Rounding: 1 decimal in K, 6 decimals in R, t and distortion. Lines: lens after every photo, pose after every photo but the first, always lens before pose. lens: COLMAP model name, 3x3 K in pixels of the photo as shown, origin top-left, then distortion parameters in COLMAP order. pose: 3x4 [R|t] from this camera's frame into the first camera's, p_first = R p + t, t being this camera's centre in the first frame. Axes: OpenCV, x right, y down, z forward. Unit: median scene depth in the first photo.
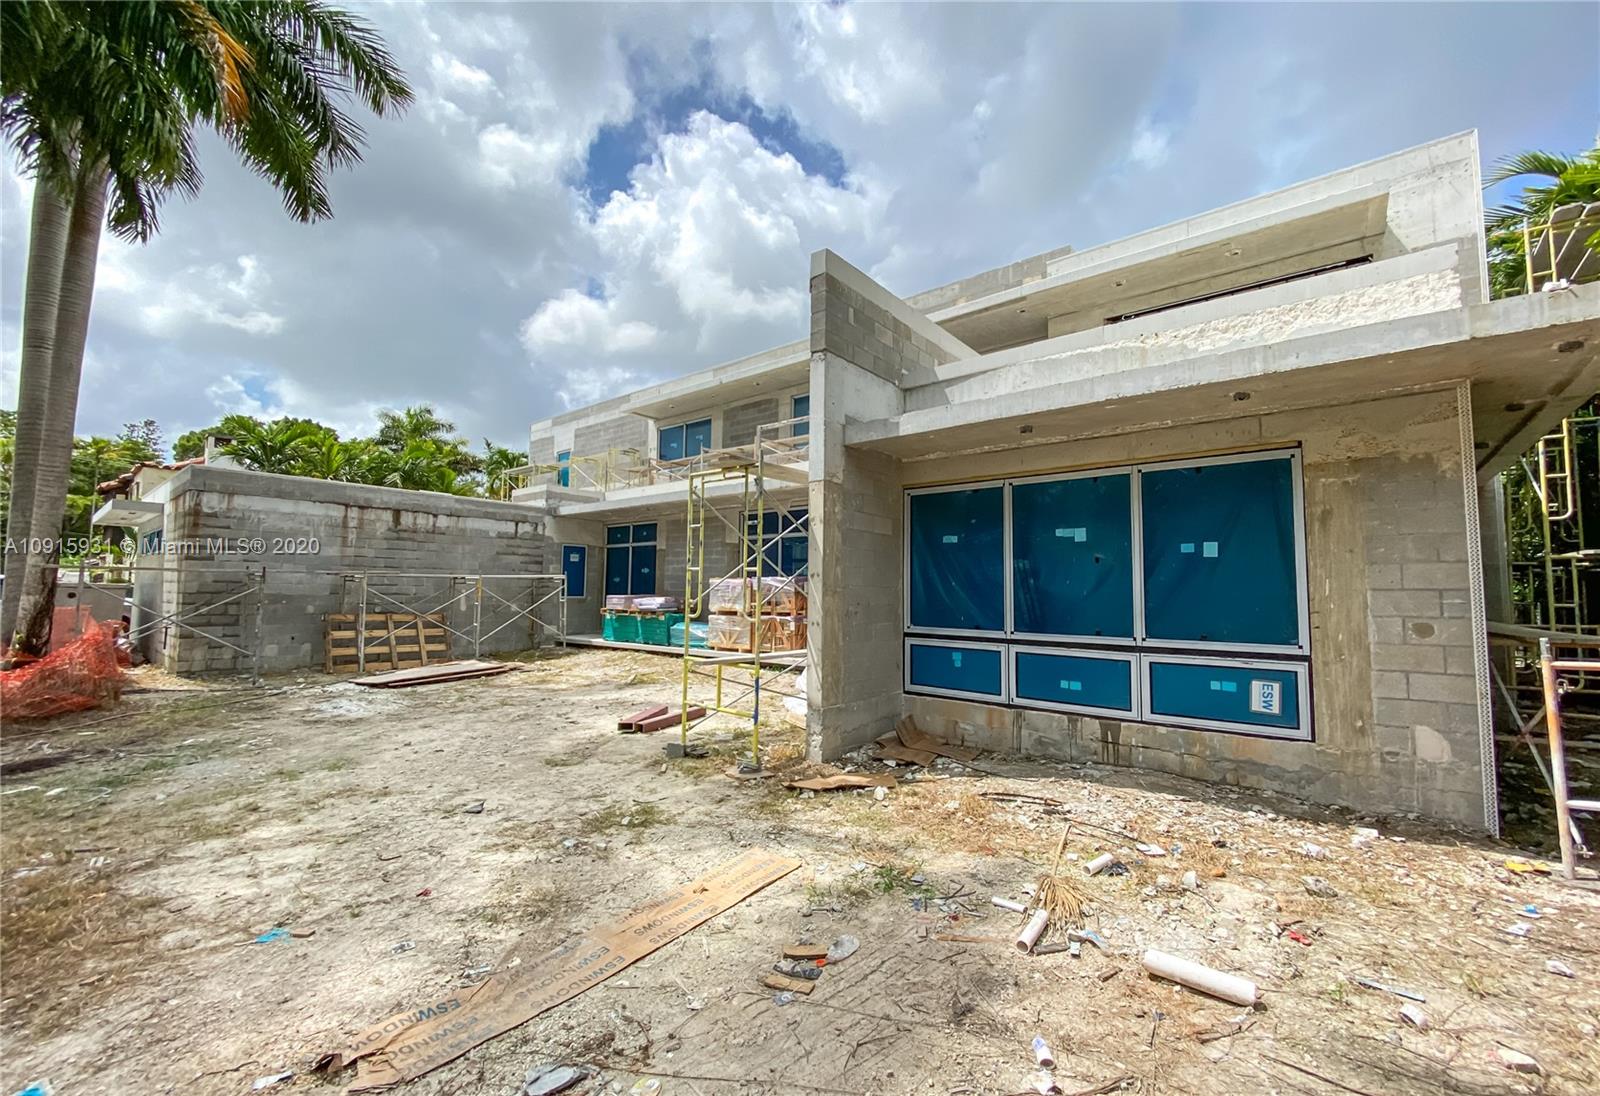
lens RADIAL K [[646.7, 0, 800.0], [0, 646.7, 548.0], [0, 0, 1]] dist [-0.006831, -0.000063]
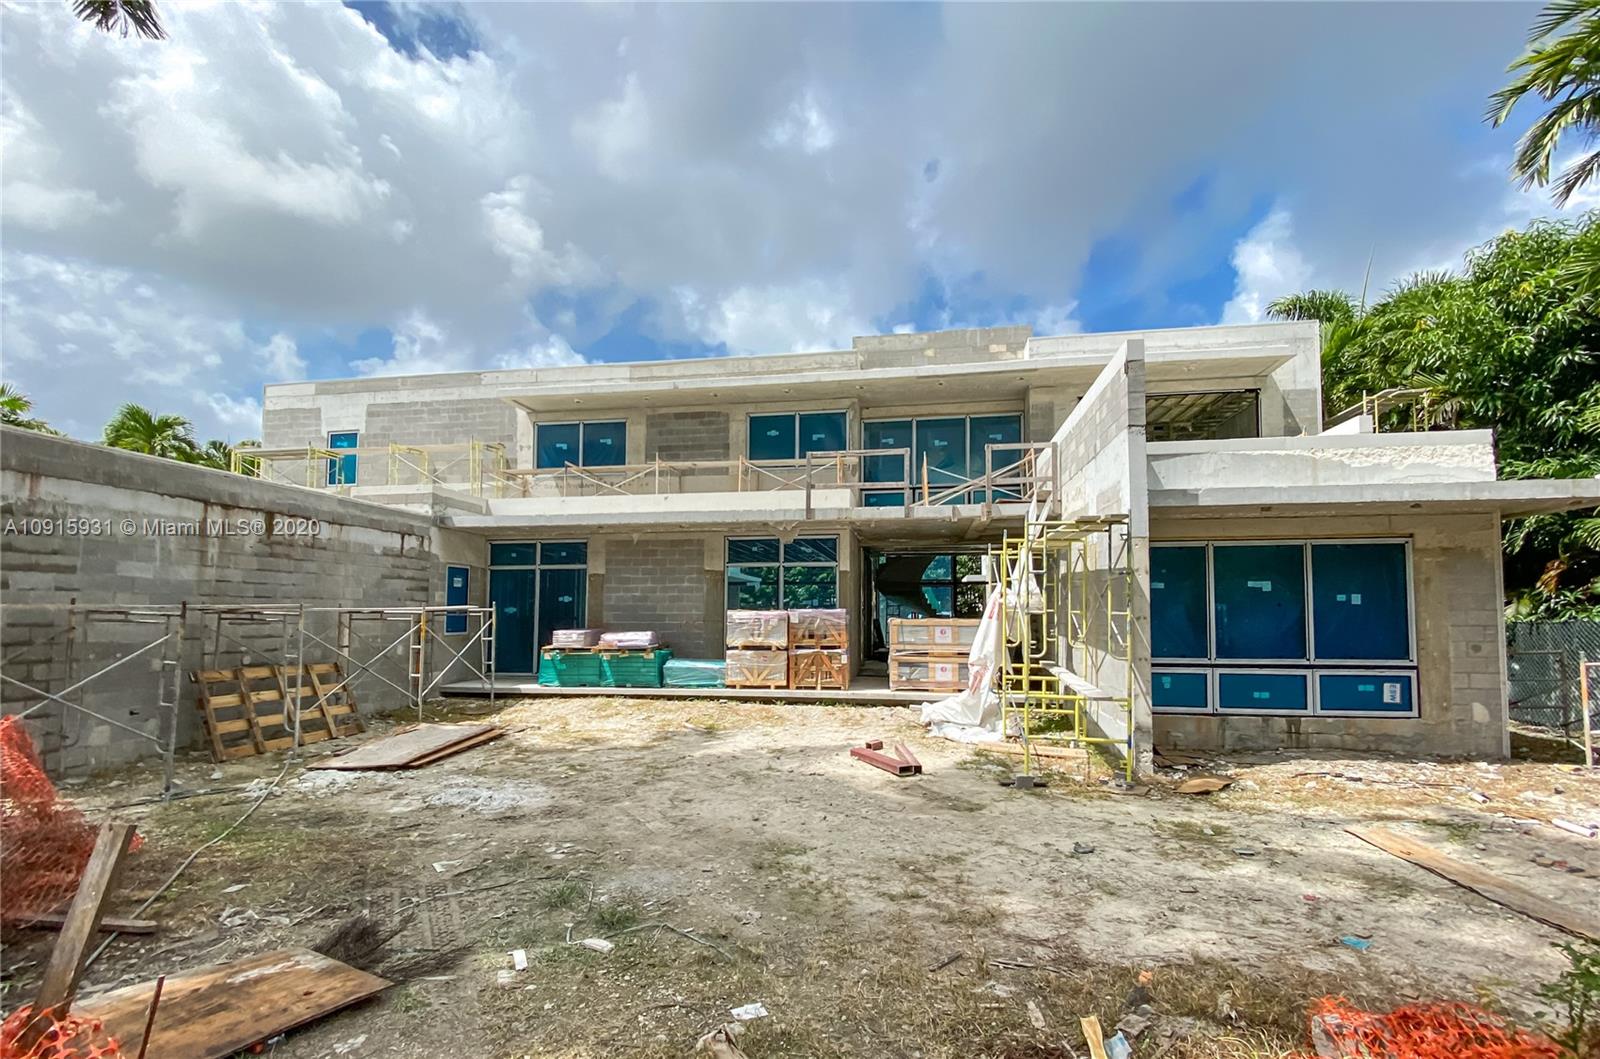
lens RADIAL K [[700.3, 0, 797.0], [0, 700.3, 582.0], [0, 0, 1]] dist [-0.004684, -0.000638]
pose [[0.866927, 0.012329, 0.498283, -1.093573], [-0.025201, 0.999500, 0.019115, -0.029939], [-0.497798, -0.029129, 0.866804, 0.190158]]
